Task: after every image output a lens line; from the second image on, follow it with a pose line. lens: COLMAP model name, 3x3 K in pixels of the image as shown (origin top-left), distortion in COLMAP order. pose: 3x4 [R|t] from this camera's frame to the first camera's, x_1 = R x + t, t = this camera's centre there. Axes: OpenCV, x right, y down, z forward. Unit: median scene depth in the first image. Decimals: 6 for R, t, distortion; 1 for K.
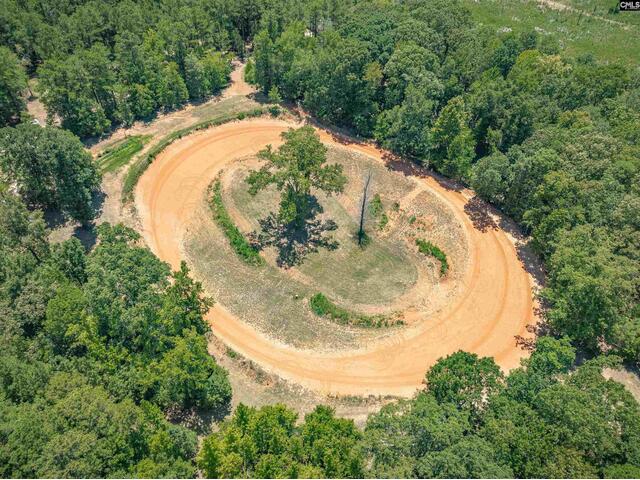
lens RADIAL K [[461.5, 0, 320.0], [0, 461.5, 240.0], [0, 0, 1]] dist [-0.044589, -0.000321]
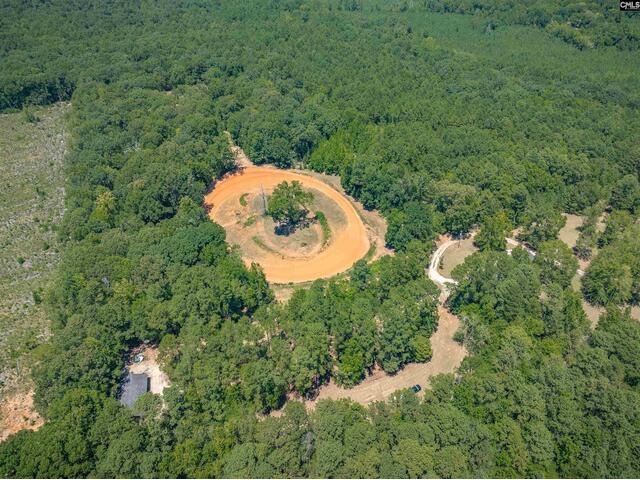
lens RADIAL K [[461.5, 0, 320.0], [0, 461.5, 240.0], [0, 0, 1]] dist [-0.044589, -0.000321]
pose [[-0.935015, -0.229631, 0.270216, -0.662656], [0.242025, 0.143689, 0.959572, -1.758625], [-0.259174, 0.962613, -0.078775, 1.101490]]
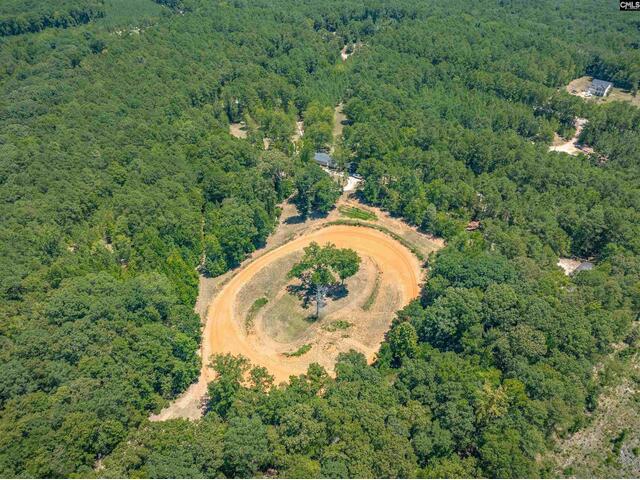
lens RADIAL K [[461.5, 0, 320.0], [0, 461.5, 240.0], [0, 0, 1]] dist [-0.044589, -0.000321]
pose [[0.072657, 0.583623, -0.808767, 1.118584], [-0.717365, 0.593948, 0.364160, -0.700132], [0.692898, 0.553723, 0.461826, 0.106638]]
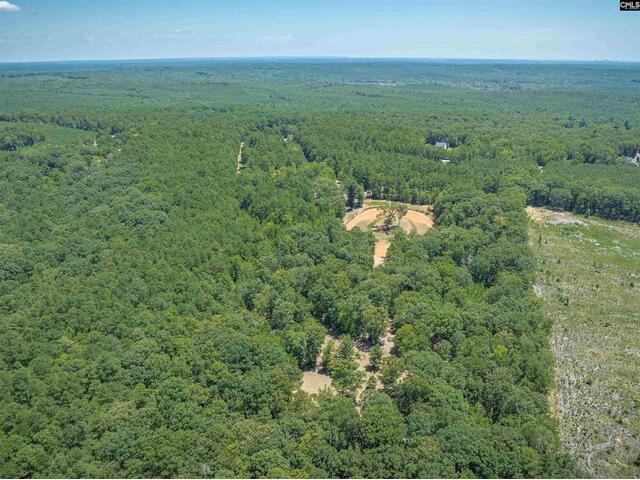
lens RADIAL K [[461.5, 0, 320.0], [0, 461.5, 240.0], [0, 0, 1]] dist [-0.044589, -0.000321]
pose [[0.479100, 0.316749, -0.818617, 2.221237], [-0.628969, 0.774410, -0.068463, 0.510915], [0.612260, 0.547685, 0.570245, -1.028072]]
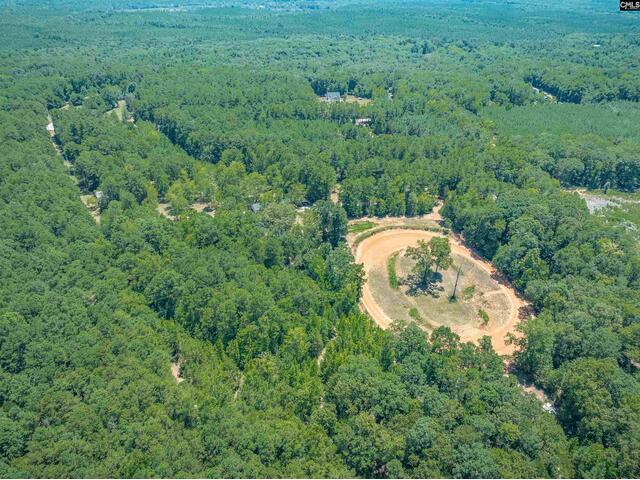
lens RADIAL K [[461.5, 0, 320.0], [0, 461.5, 240.0], [0, 0, 1]] dist [-0.044589, -0.000321]
pose [[0.819335, 0.280934, -0.499766, 0.470828], [-0.407801, 0.898294, -0.163605, 0.280957], [0.402974, 0.337853, 0.850569, -0.827458]]
